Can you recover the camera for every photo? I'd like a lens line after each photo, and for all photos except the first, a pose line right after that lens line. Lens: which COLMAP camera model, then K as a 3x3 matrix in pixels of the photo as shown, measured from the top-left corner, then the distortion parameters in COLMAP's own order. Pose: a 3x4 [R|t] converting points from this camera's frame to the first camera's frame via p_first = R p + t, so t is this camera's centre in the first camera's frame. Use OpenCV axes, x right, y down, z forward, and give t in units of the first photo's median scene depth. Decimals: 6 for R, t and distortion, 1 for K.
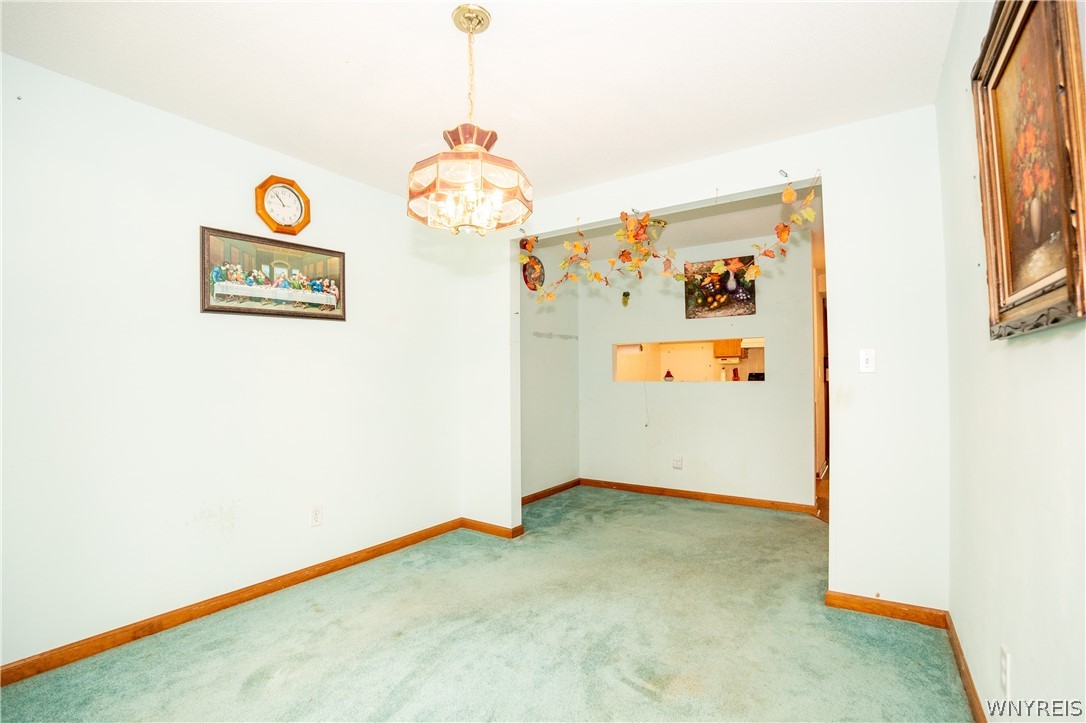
lens RADIAL K [[484.8, 0, 542.9], [0, 484.8, 359.9], [0, 0, 1]] dist [-0.029890, 0.000491]
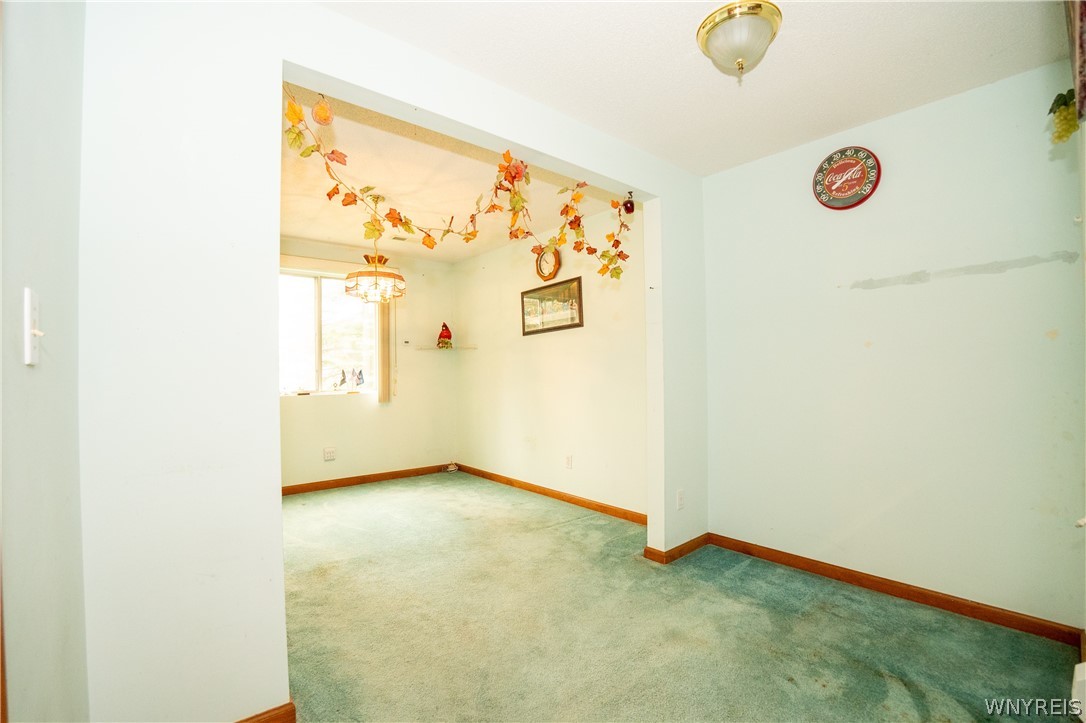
lens RADIAL K [[484.8, 0, 542.6], [0, 484.8, 365.9], [0, 0, 1]] dist [-0.029890, 0.000491]
pose [[-0.253055, 0.000404, -0.967452, 0.483962], [0.050082, 0.998665, -0.012683, 0.021535], [0.966155, -0.051661, -0.252737, 0.634998]]
